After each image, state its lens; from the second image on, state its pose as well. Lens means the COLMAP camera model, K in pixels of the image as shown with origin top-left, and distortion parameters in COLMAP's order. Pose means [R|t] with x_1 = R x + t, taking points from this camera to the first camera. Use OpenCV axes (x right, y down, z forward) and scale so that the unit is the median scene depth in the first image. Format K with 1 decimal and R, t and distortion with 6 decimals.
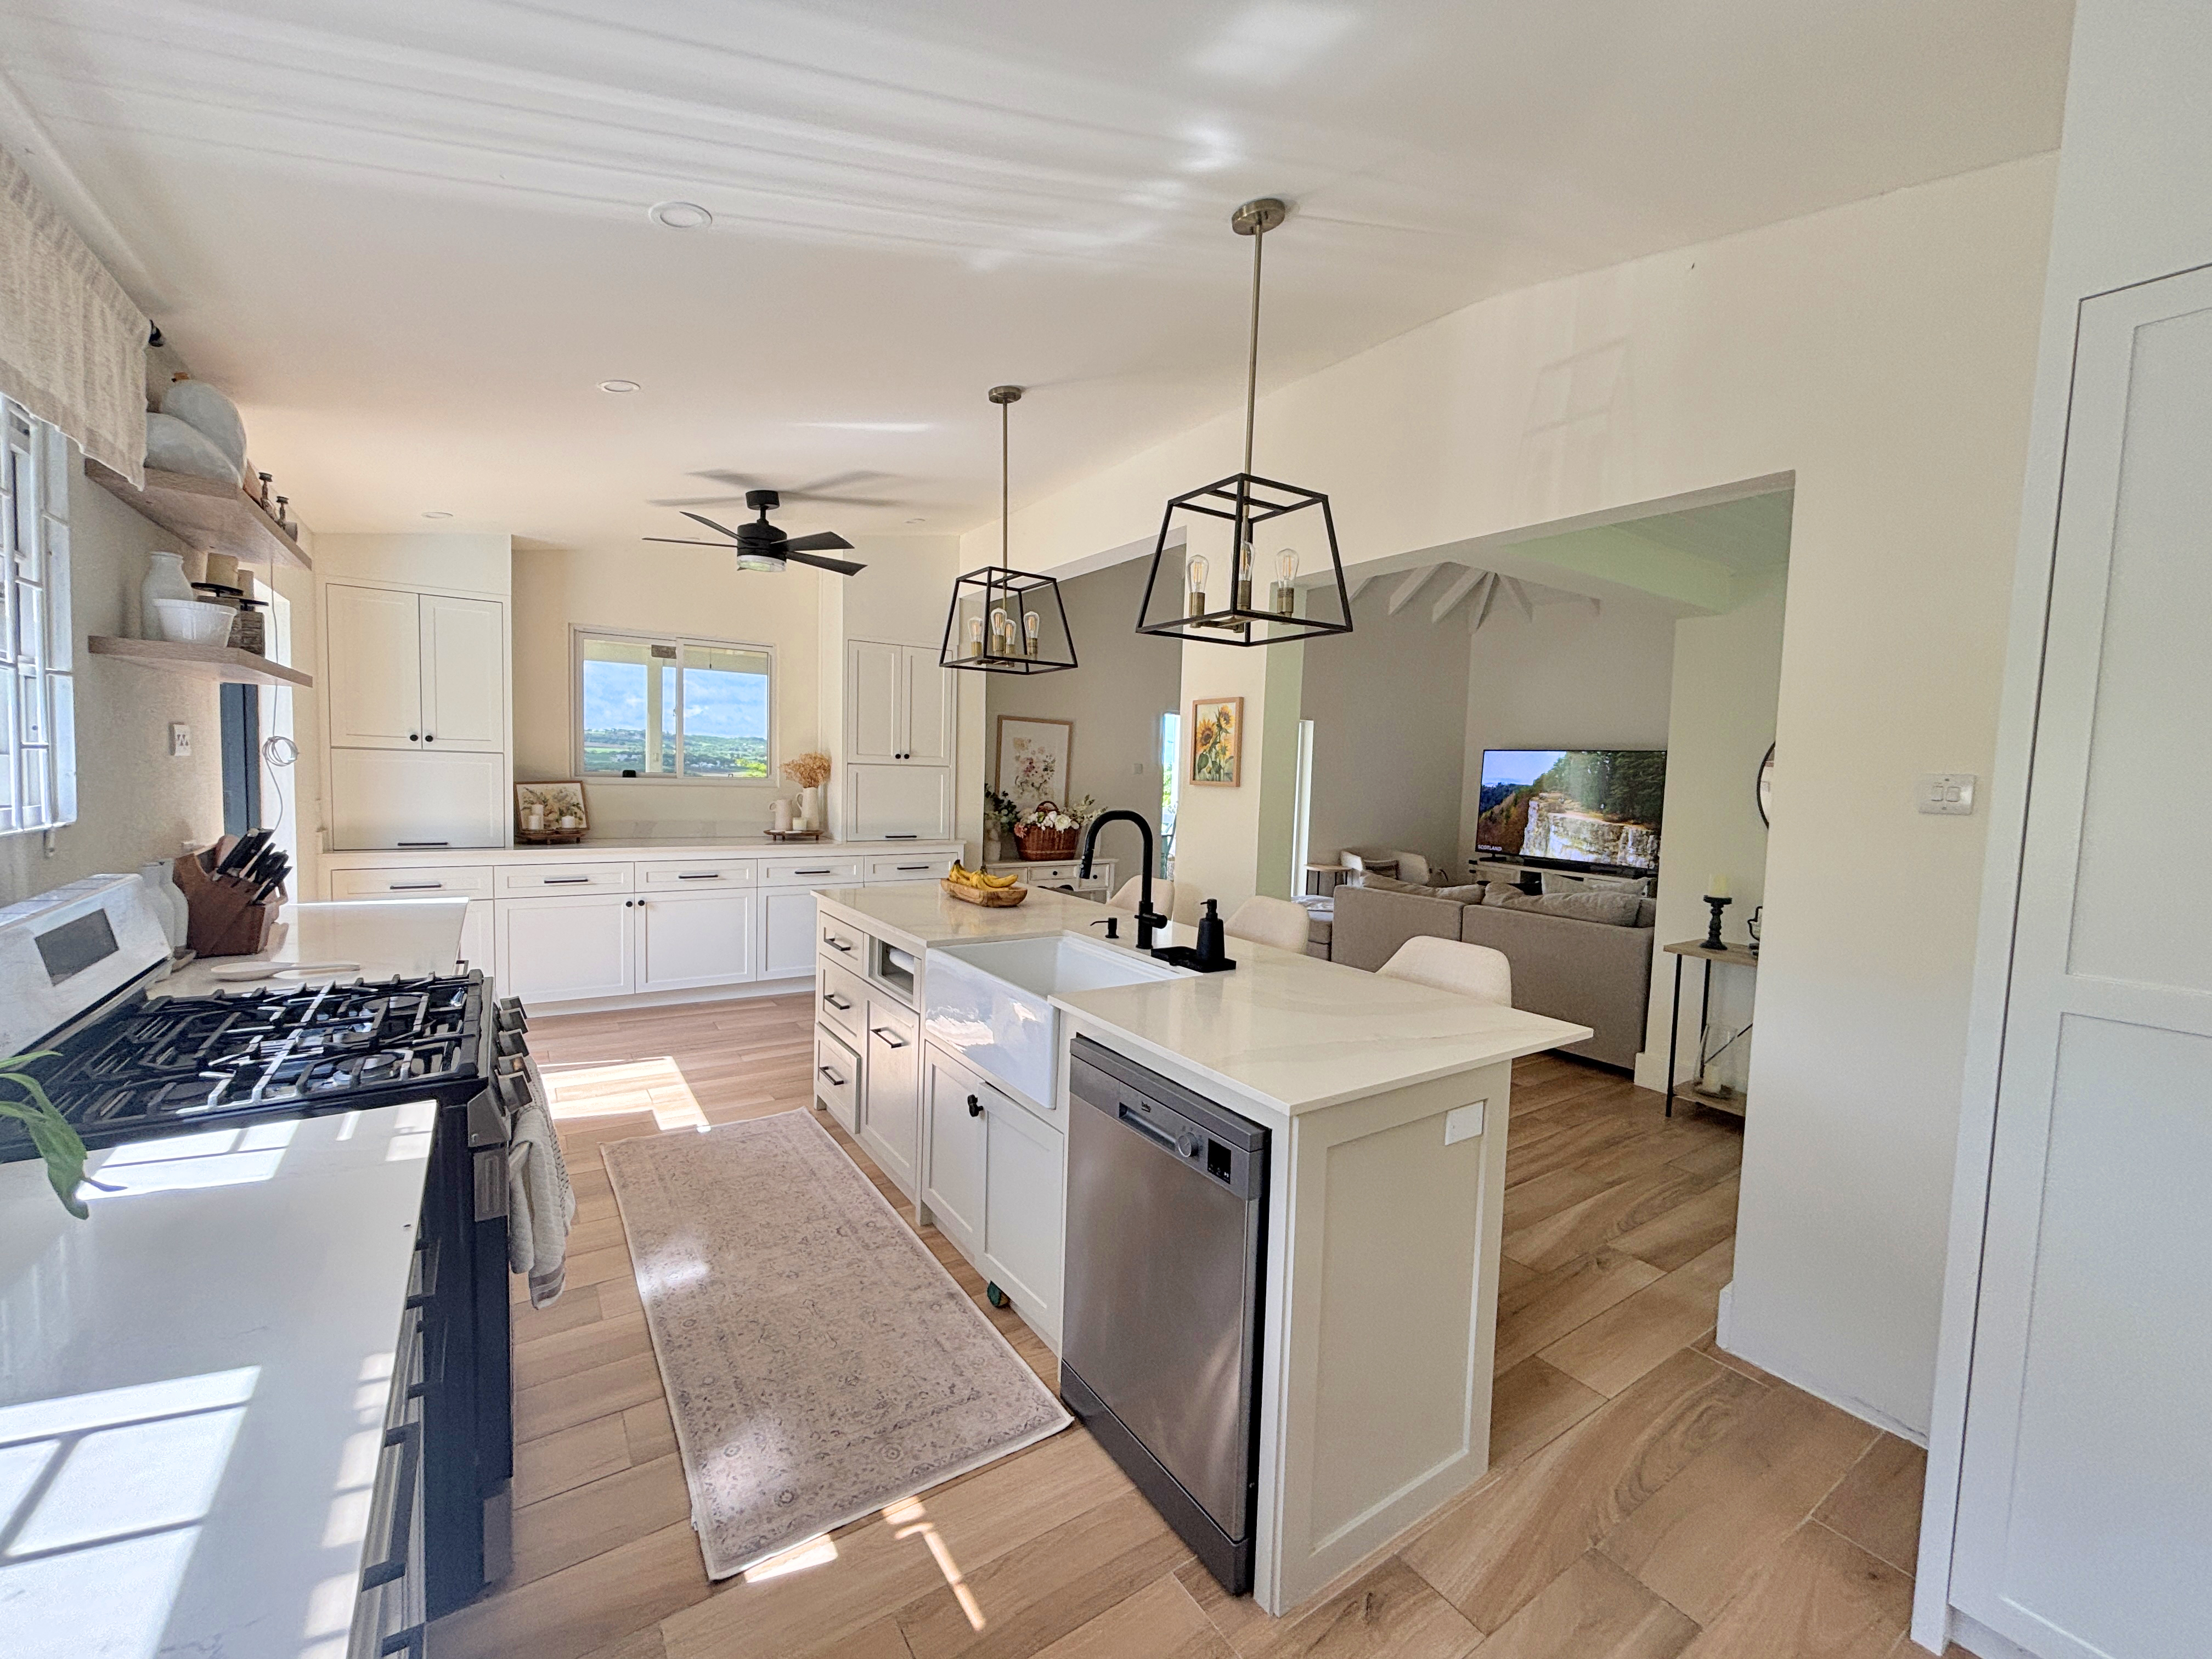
lens RADIAL K [[907.7, 0, 1106.0], [0, 907.7, 829.5], [0, 0, 1]] dist [-0.002583, -0.000498]
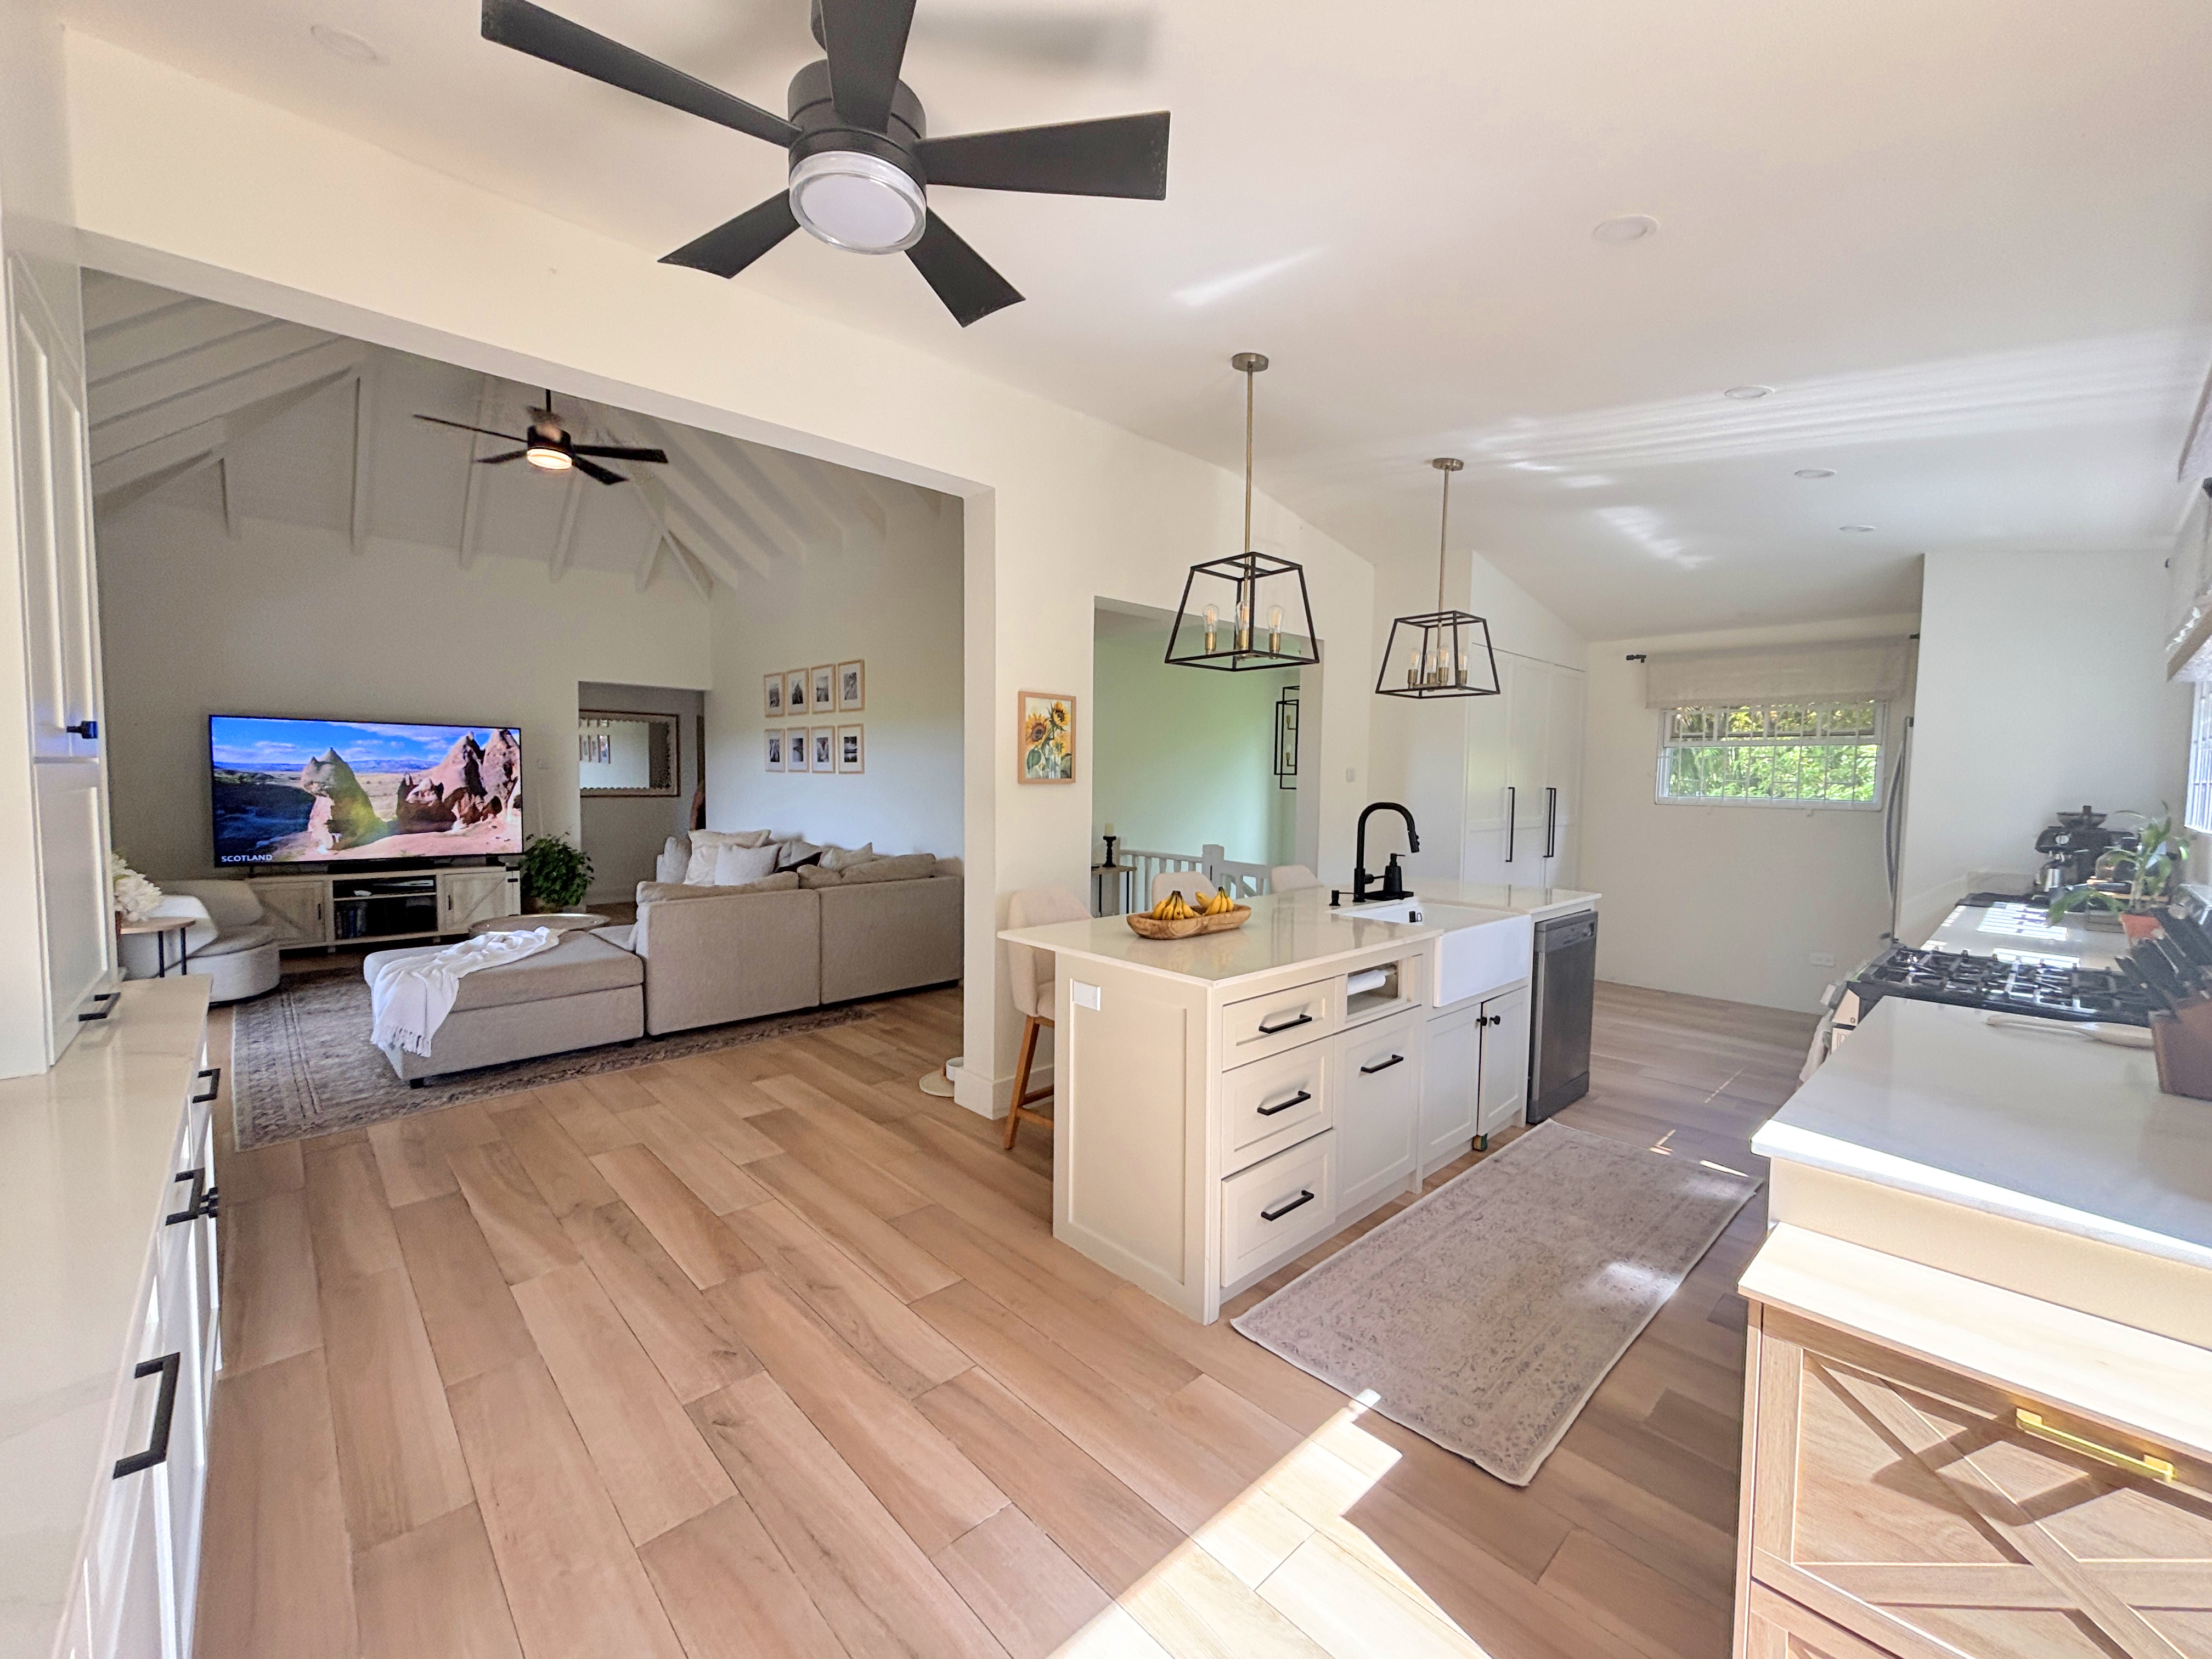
lens RADIAL K [[906.6, 0, 1102.2], [0, 906.6, 825.0], [0, 0, 1]] dist [0.002444, 0.000243]
pose [[-0.168538, -0.085824, 0.981952, -0.946568], [0.045932, 0.994436, 0.094799, -0.103265], [-0.984624, 0.061080, -0.163658, 1.224885]]
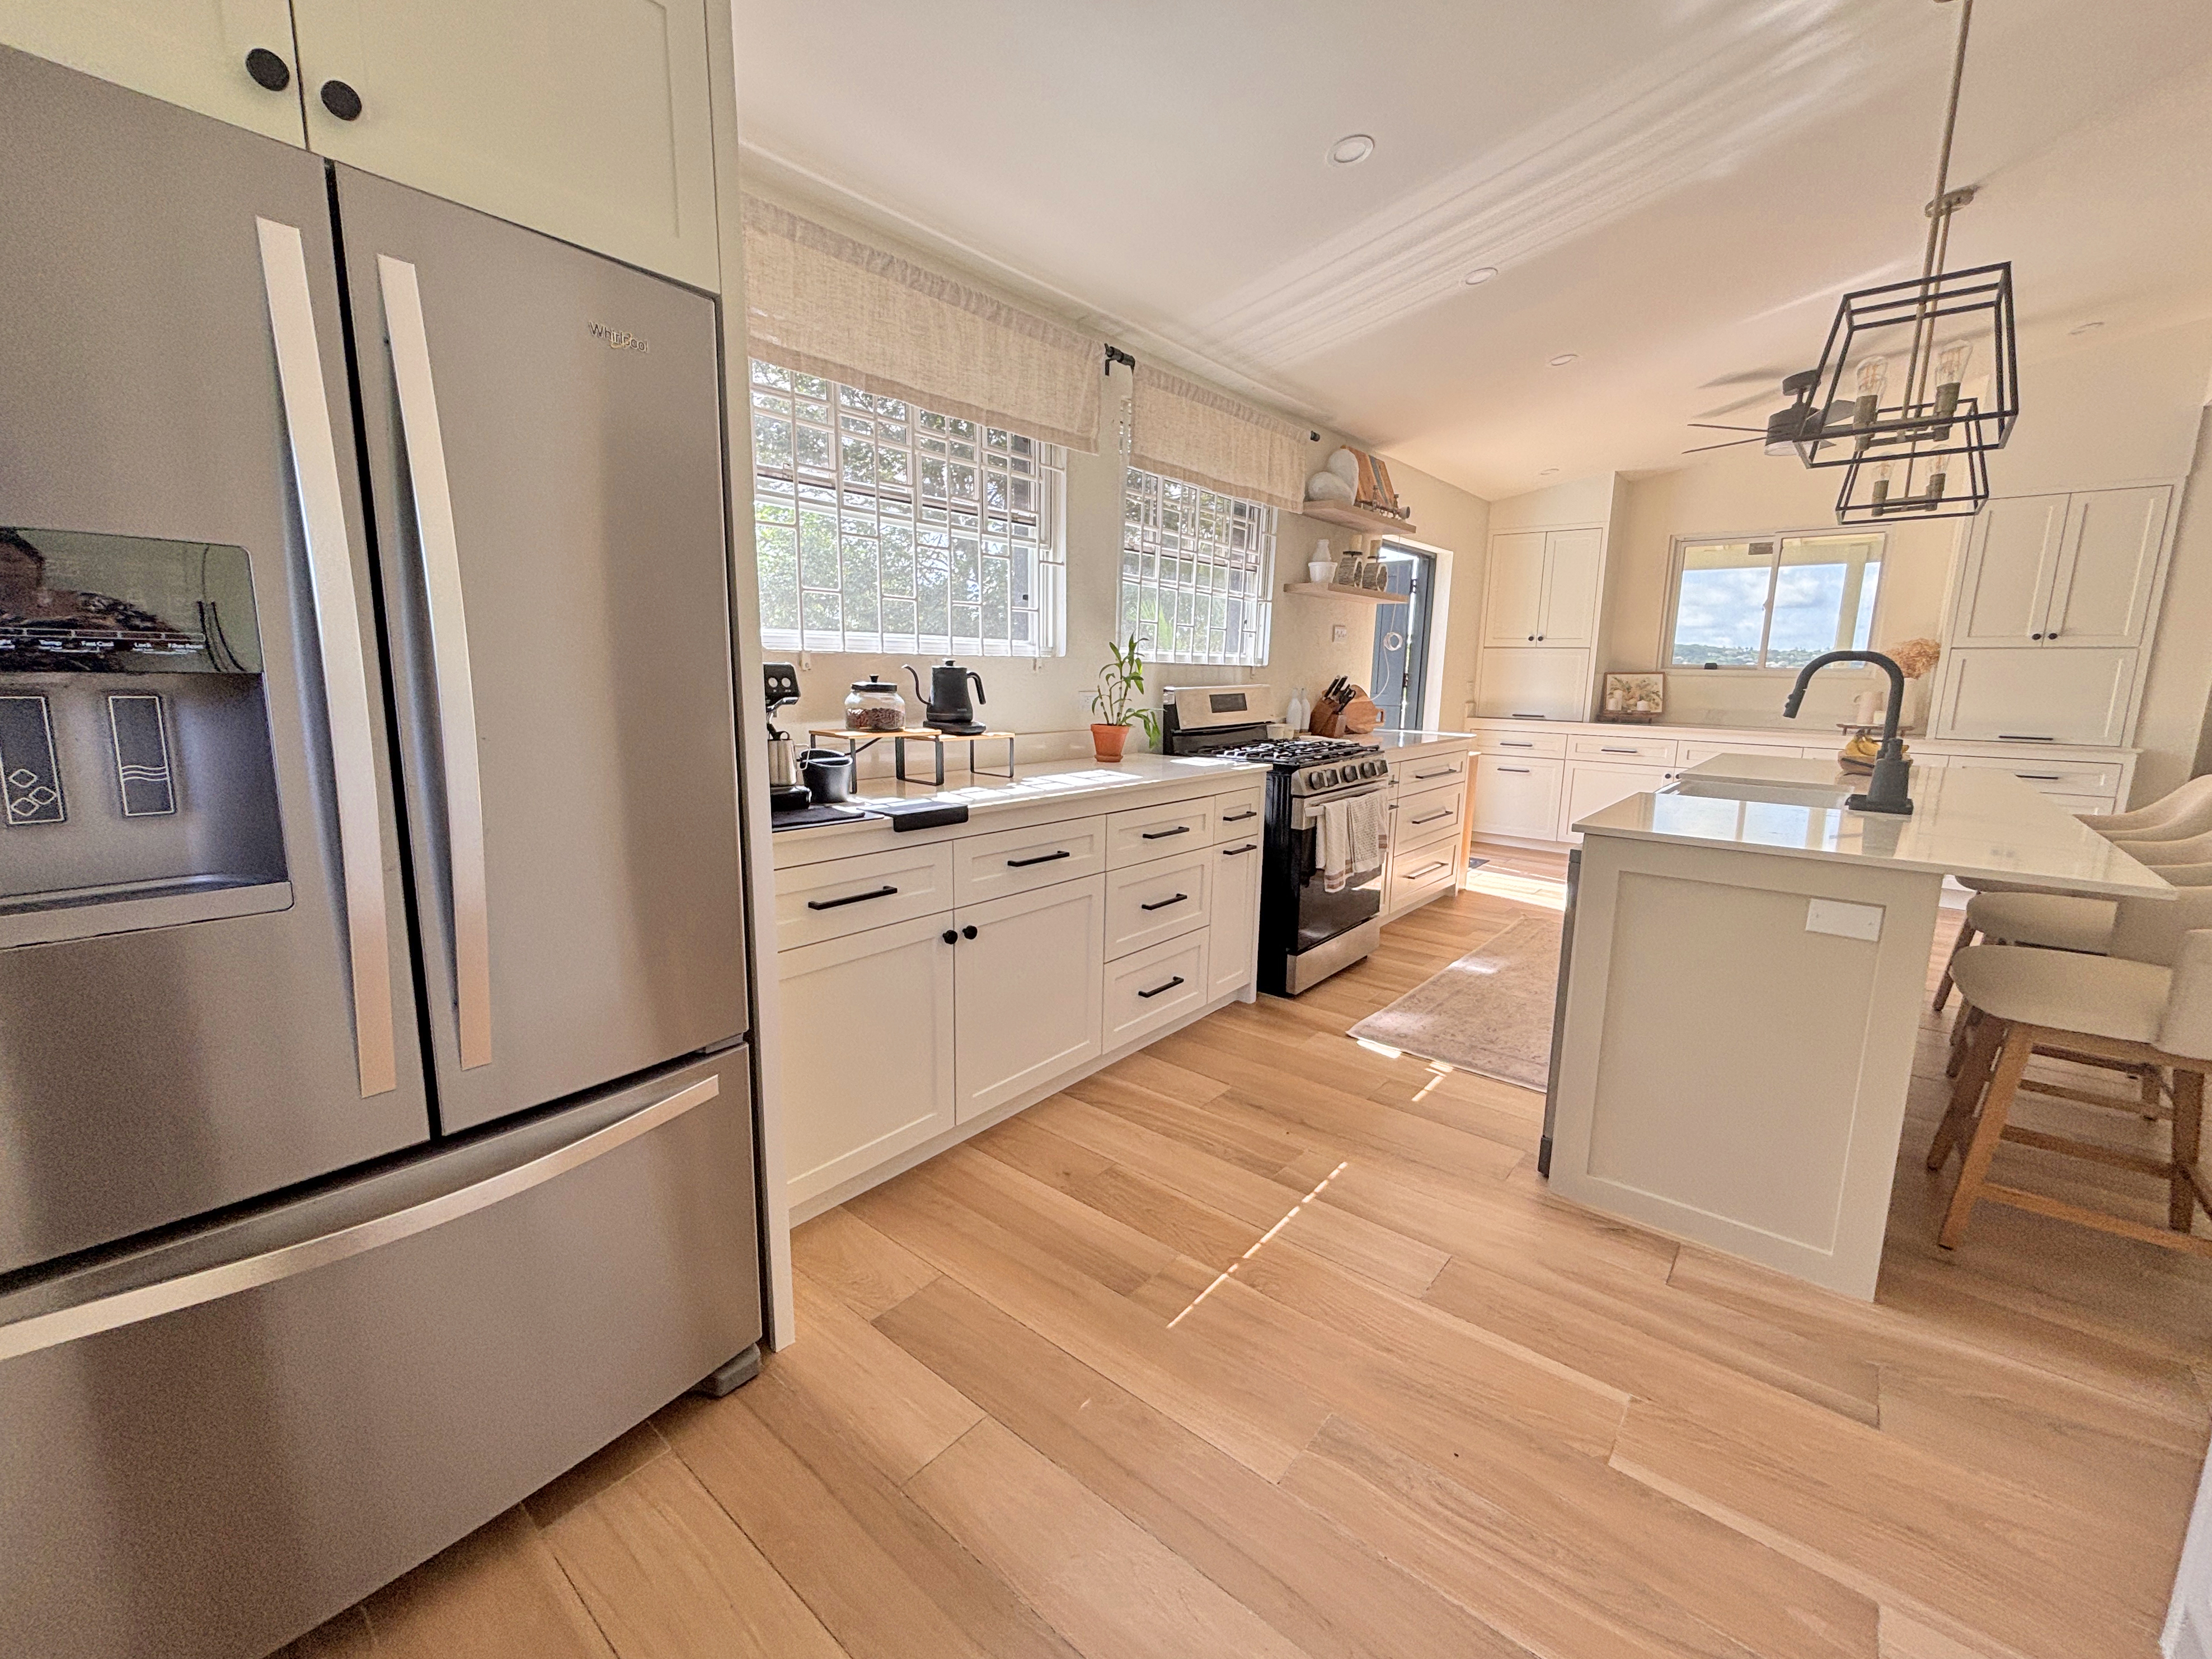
lens RADIAL K [[906.6, 0, 1102.2], [0, 906.6, 825.0], [0, 0, 1]] dist [0.002444, 0.000243]
pose [[0.285864, 0.140027, -0.947984, 0.545055], [-0.071468, 0.989626, 0.124626, 0.073843], [0.955602, 0.032124, 0.292906, -0.047136]]
